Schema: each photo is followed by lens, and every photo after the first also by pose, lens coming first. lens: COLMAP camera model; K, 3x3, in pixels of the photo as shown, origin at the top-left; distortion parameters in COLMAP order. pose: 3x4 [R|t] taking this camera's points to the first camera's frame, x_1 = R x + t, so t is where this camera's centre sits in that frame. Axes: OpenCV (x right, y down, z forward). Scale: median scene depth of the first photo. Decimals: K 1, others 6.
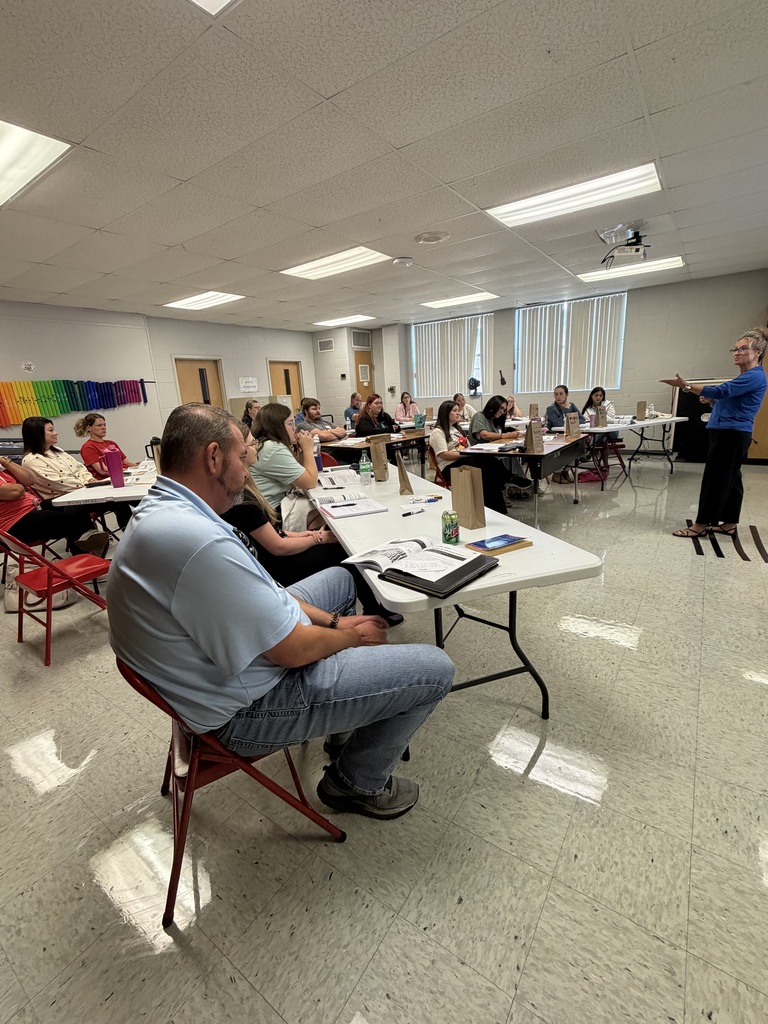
lens RADIAL K [[448.1, 0, 383.7], [0, 448.1, 516.3], [0, 0, 1]] dist [-0.016001, 0.000814]
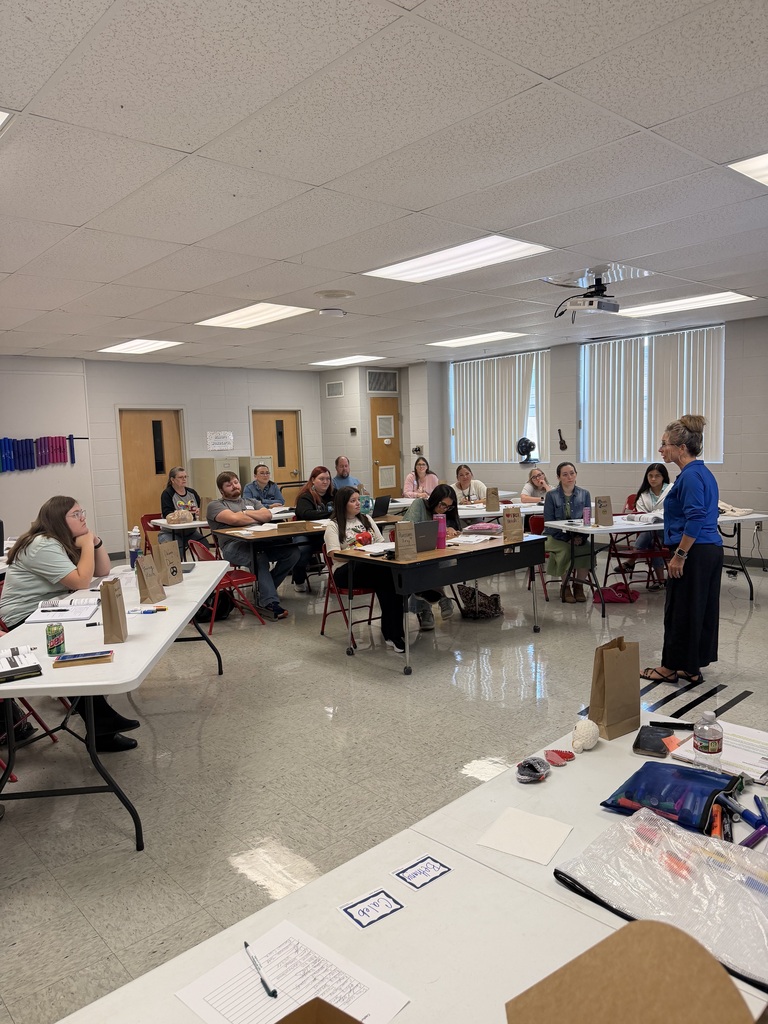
lens RADIAL K [[710.3, 0, 384.6], [0, 710.3, 519.8], [0, 0, 1]] dist [0.028155, -0.005571]
pose [[0.979020, 0.044133, -0.198925, 0.246300], [-0.073426, 0.987085, -0.142381, -0.013727], [0.190073, 0.154000, 0.969617, -0.106530]]
